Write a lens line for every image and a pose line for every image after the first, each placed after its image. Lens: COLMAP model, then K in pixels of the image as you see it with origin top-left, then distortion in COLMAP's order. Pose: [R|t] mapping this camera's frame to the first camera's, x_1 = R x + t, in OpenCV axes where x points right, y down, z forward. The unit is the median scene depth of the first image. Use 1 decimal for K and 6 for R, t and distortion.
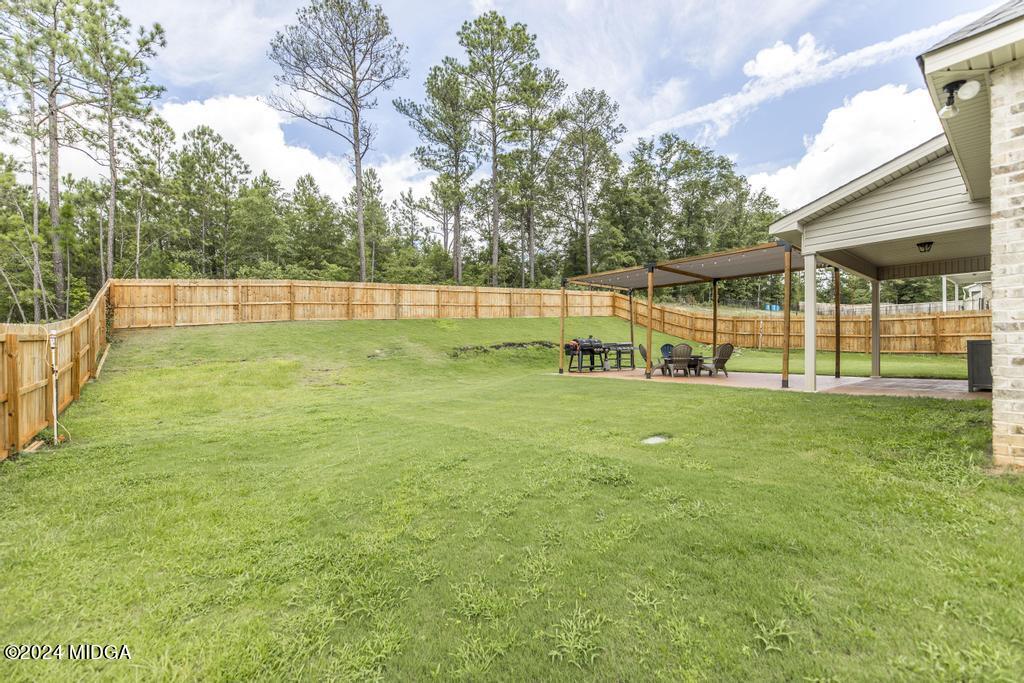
lens RADIAL K [[412.0, 0, 511.8], [0, 412.0, 342.5], [0, 0, 1]] dist [-0.002092, -0.001365]
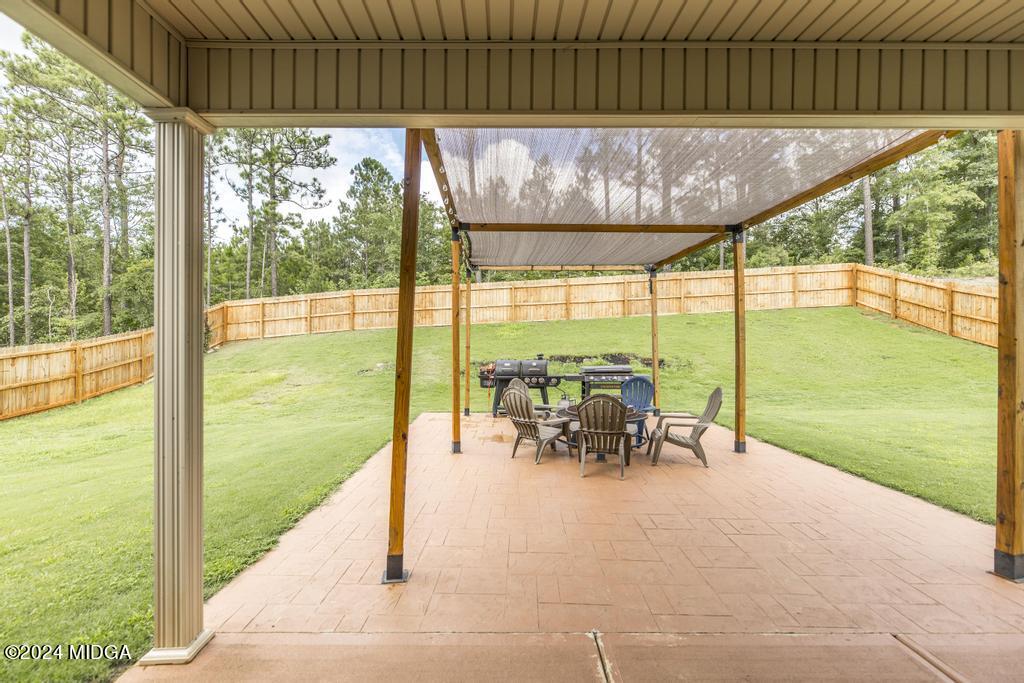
lens RADIAL K [[450.1, 0, 509.4], [0, 450.1, 345.1], [0, 0, 1]] dist [-0.013075, 0.002187]
pose [[0.773998, 0.007197, -0.633148, 0.414319], [0.000137, 0.999933, 0.011534, -0.025362], [0.633188, -0.009014, 0.773945, 0.336554]]
